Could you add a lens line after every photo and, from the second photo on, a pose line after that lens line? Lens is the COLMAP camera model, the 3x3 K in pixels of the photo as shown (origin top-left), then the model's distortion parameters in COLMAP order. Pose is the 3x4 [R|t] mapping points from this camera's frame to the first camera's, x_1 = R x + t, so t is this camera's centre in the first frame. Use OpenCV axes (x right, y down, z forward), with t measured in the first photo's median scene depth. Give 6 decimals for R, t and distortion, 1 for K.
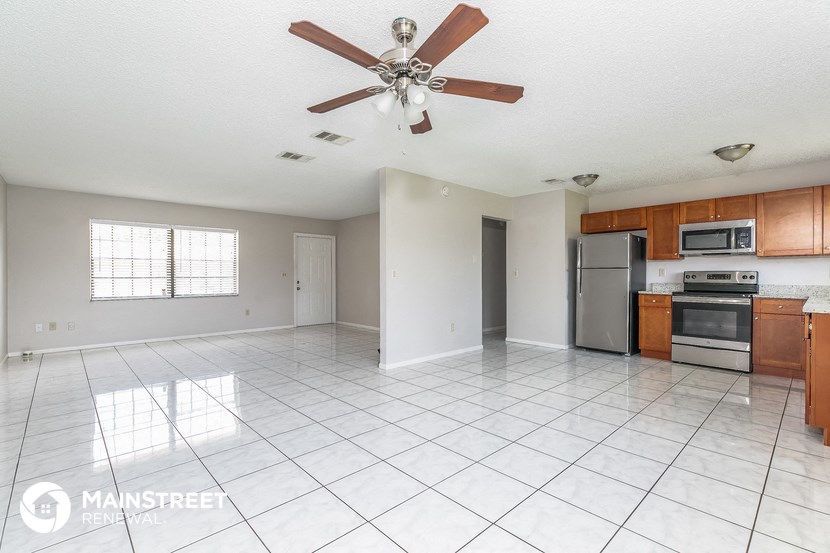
lens RADIAL K [[391.0, 0, 415.0], [0, 391.0, 276.5], [0, 0, 1]] dist [-0.001986, 0.000745]
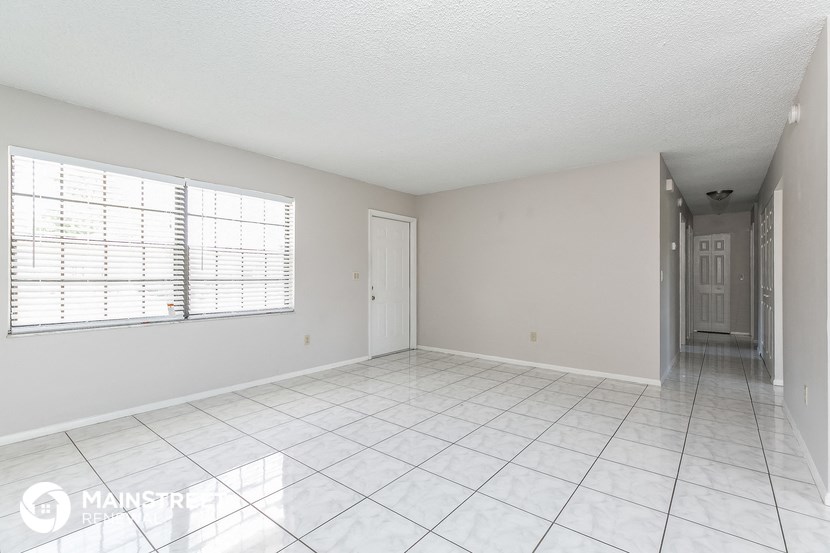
lens RADIAL K [[382.8, 0, 415.1], [0, 382.8, 247.2], [0, 0, 1]] dist [0.000593, -0.000007]
pose [[0.988524, 0.013432, 0.150466, -0.334939], [-0.001008, 0.996603, -0.082344, 0.000560], [-0.151061, 0.081247, 0.985180, 0.377892]]
